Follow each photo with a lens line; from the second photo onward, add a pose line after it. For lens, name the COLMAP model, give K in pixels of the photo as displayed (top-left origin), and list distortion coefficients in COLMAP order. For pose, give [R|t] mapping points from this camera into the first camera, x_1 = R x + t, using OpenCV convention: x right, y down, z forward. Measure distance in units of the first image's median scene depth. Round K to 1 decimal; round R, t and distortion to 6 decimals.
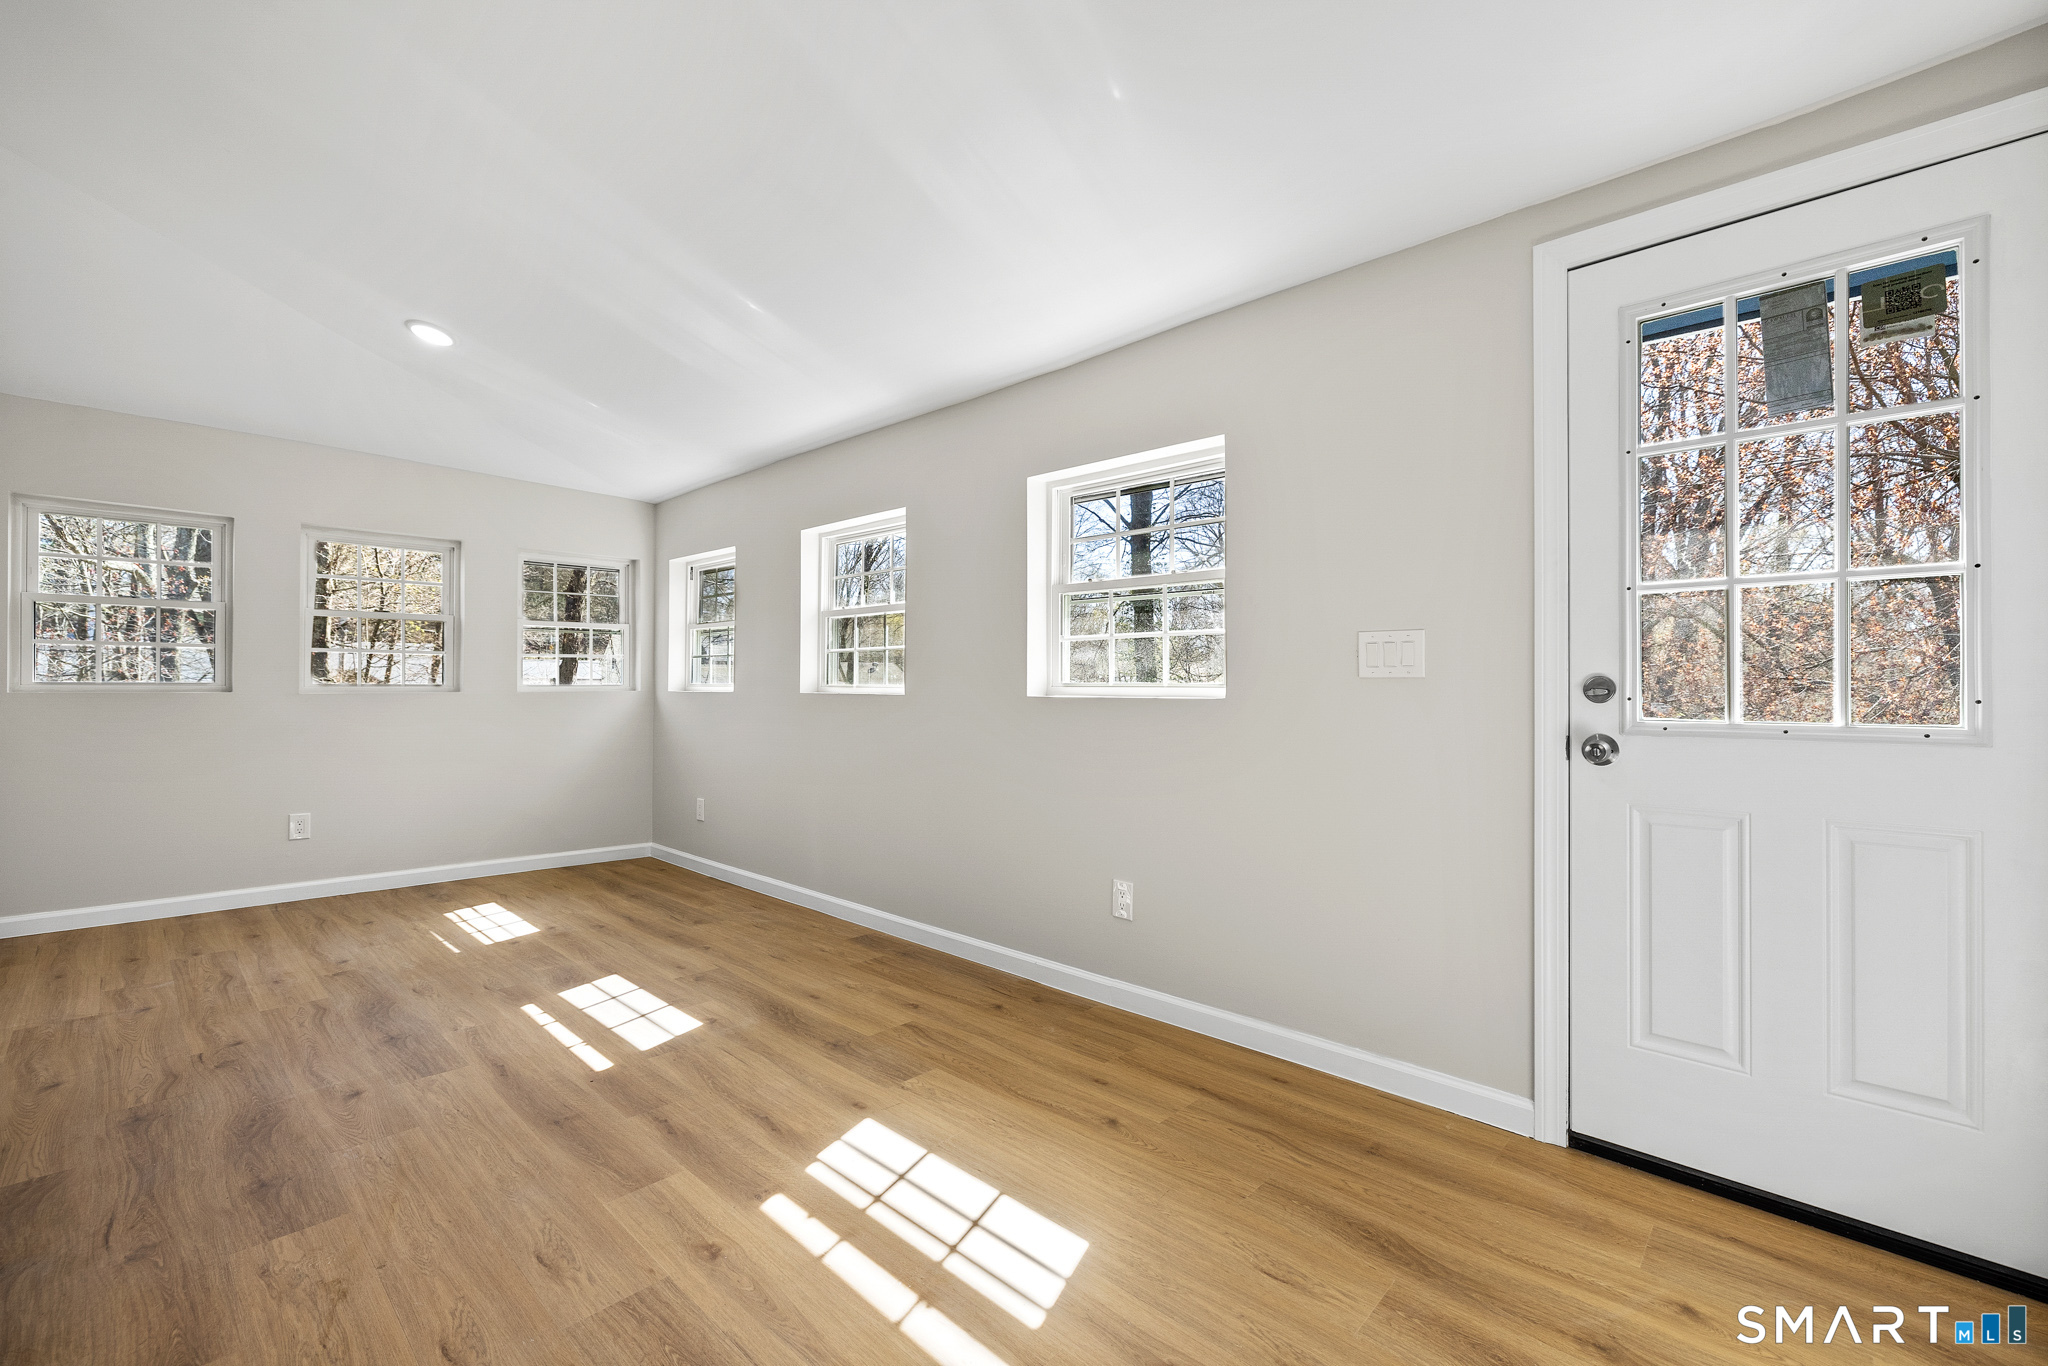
lens RADIAL K [[864.1, 0, 1018.8], [0, 864.1, 682.6], [0, 0, 1]] dist [-0.000891, 0.000082]
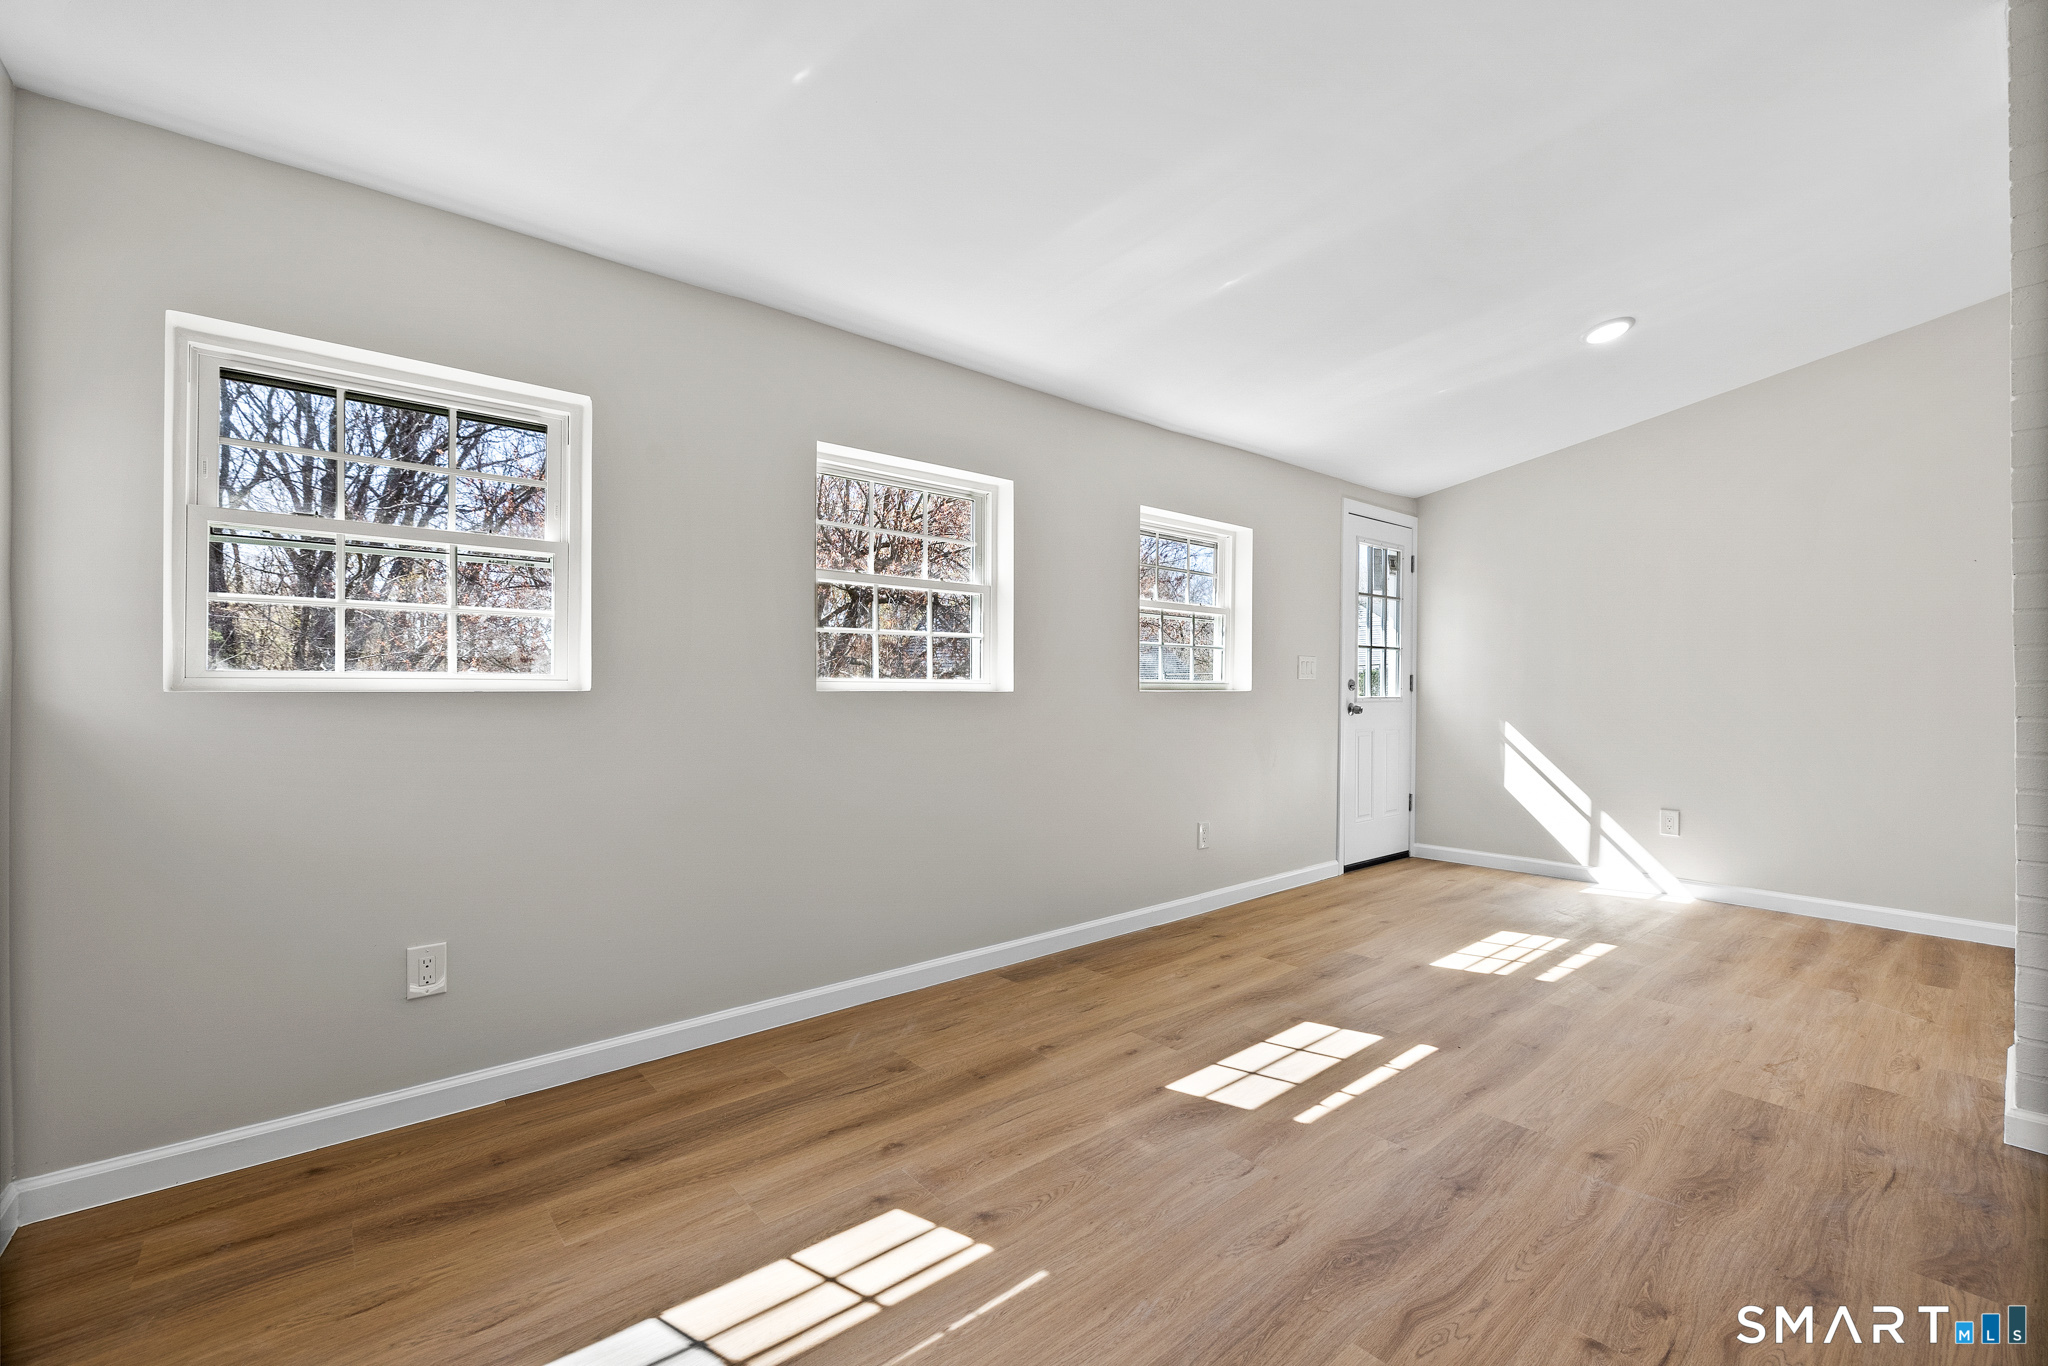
lens RADIAL K [[864.1, 0, 1018.8], [0, 864.1, 682.6], [0, 0, 1]] dist [-0.000891, 0.000082]
pose [[0.103760, -0.000437, 0.994602, -1.445163], [-0.010443, 0.999944, 0.001529, 0.004456], [-0.994548, -0.010546, 0.103750, 1.275192]]
